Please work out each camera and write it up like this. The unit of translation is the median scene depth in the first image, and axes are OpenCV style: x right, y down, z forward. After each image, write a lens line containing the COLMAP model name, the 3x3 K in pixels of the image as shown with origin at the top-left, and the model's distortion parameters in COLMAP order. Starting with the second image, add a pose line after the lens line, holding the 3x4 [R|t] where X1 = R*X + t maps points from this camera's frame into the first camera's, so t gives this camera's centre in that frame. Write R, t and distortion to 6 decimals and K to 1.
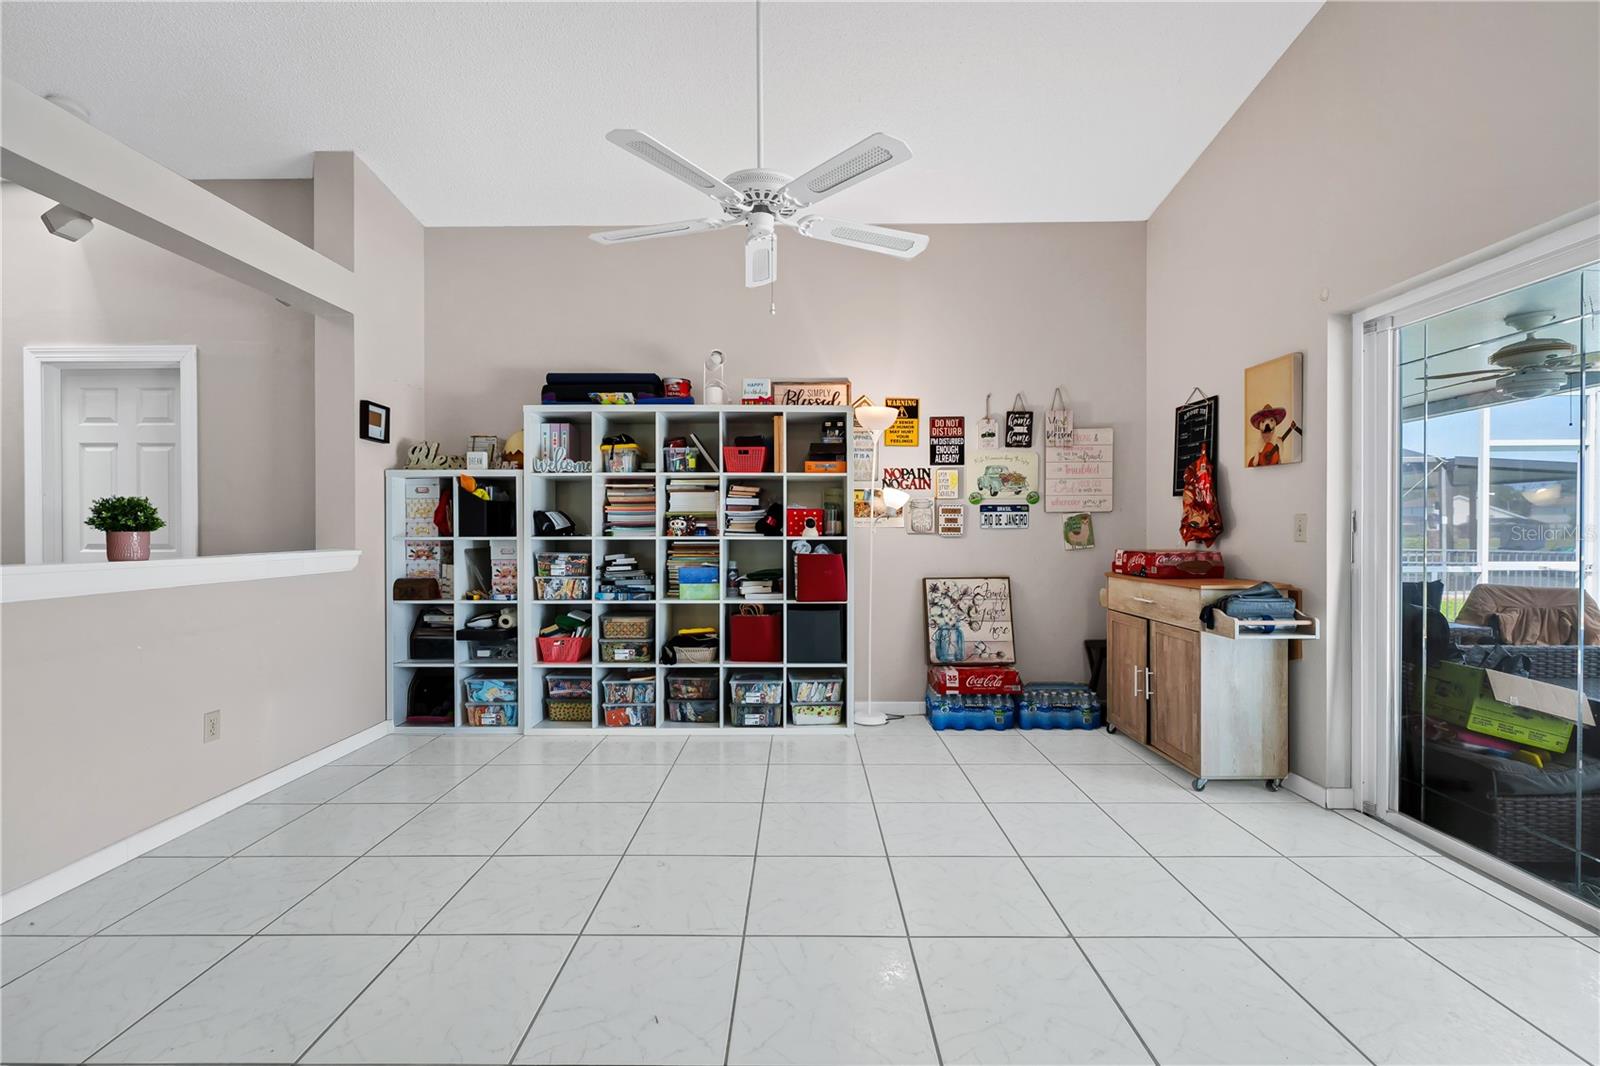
lens RADIAL K [[669.6, 0, 800.0], [0, 669.6, 533.0], [0, 0, 1]] dist [-0.003267, -0.000217]
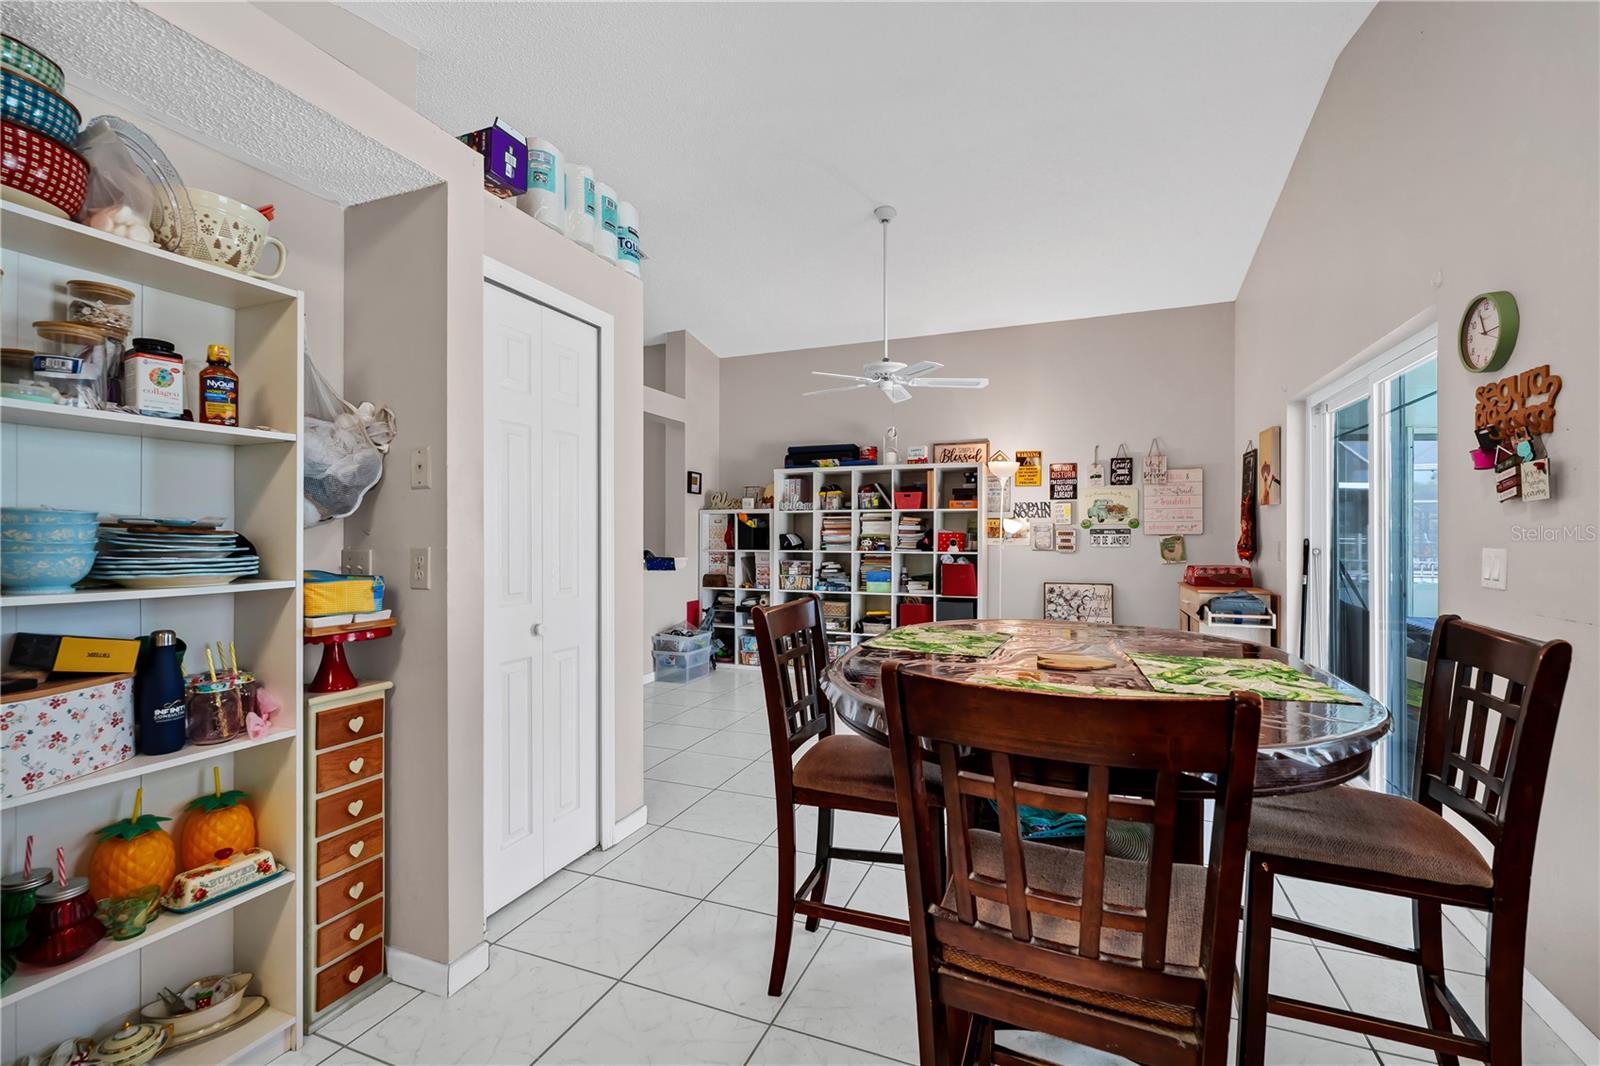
lens RADIAL K [[681.7, 0, 800.0], [0, 681.7, 533.0], [0, 0, 1]] dist [-0.000555, -0.000046]
pose [[0.931294, 0.000644, -0.364268, 0.244090], [-0.004774, 0.999934, -0.010438, -0.018628], [0.364238, 0.011459, 0.931236, -0.507888]]
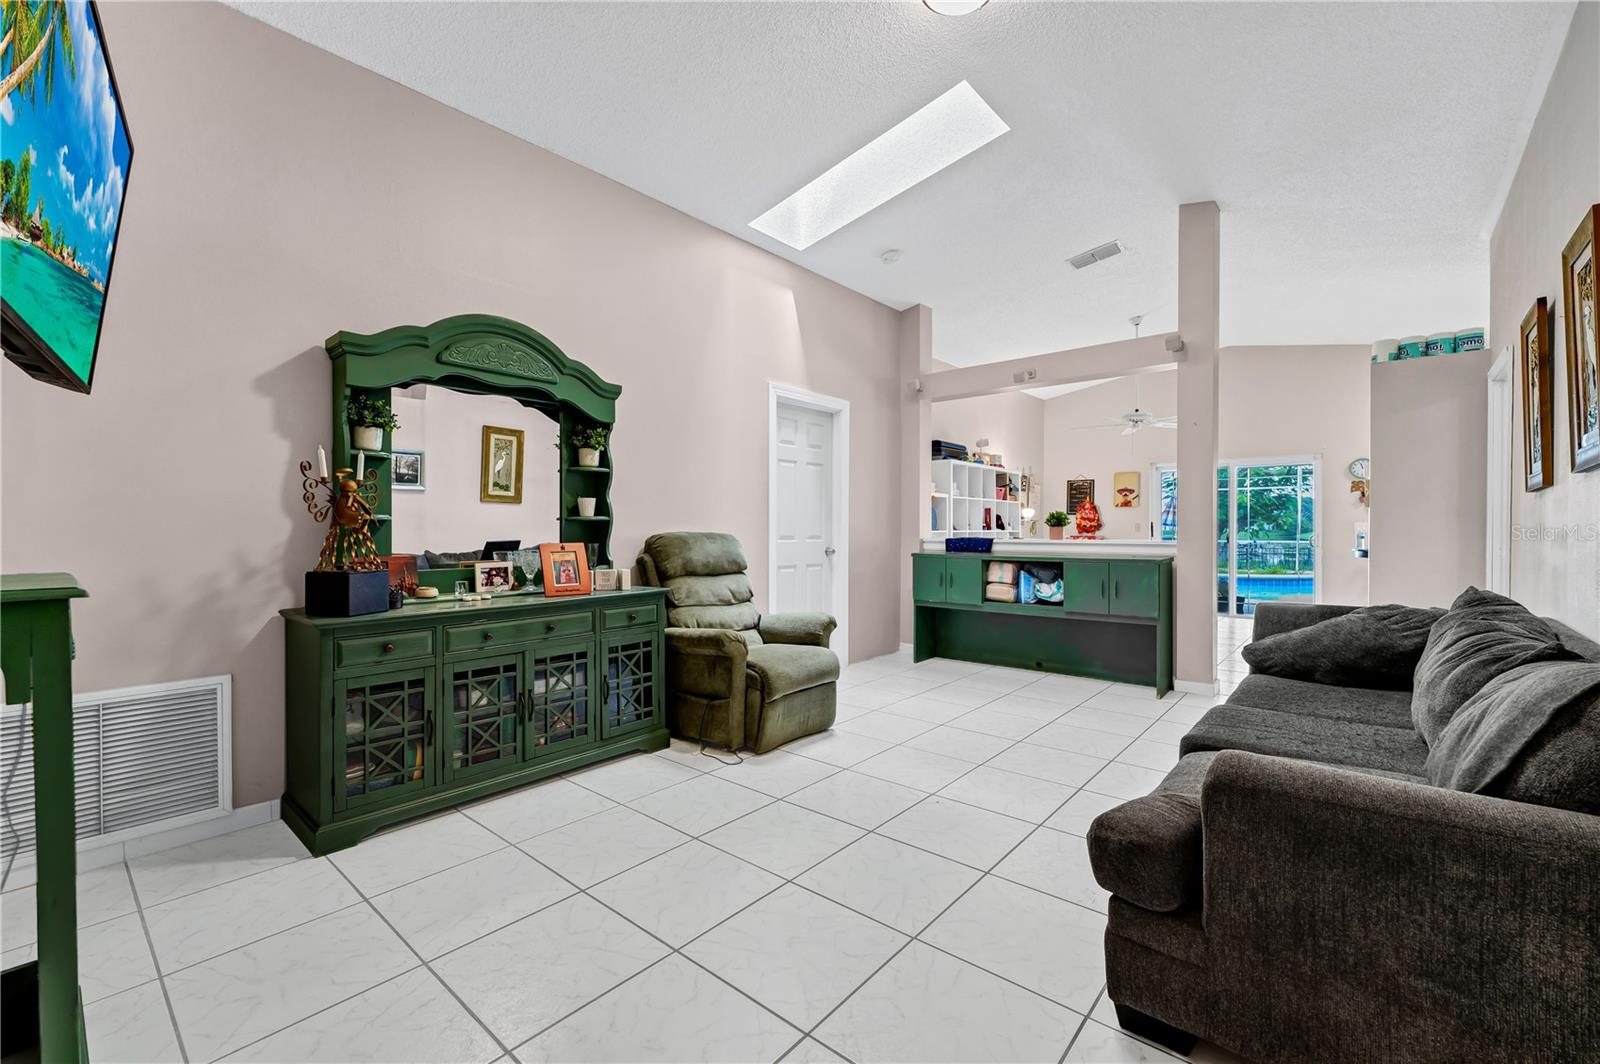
lens RADIAL K [[669.6, 0, 800.0], [0, 669.6, 532.0], [0, 0, 1]] dist [-0.003267, -0.000217]
pose [[0.639958, -0.001970, 0.768407, -2.063600], [0.002775, 0.999996, 0.000253, 0.008621], [-0.768405, 0.001971, 0.639961, 0.134093]]
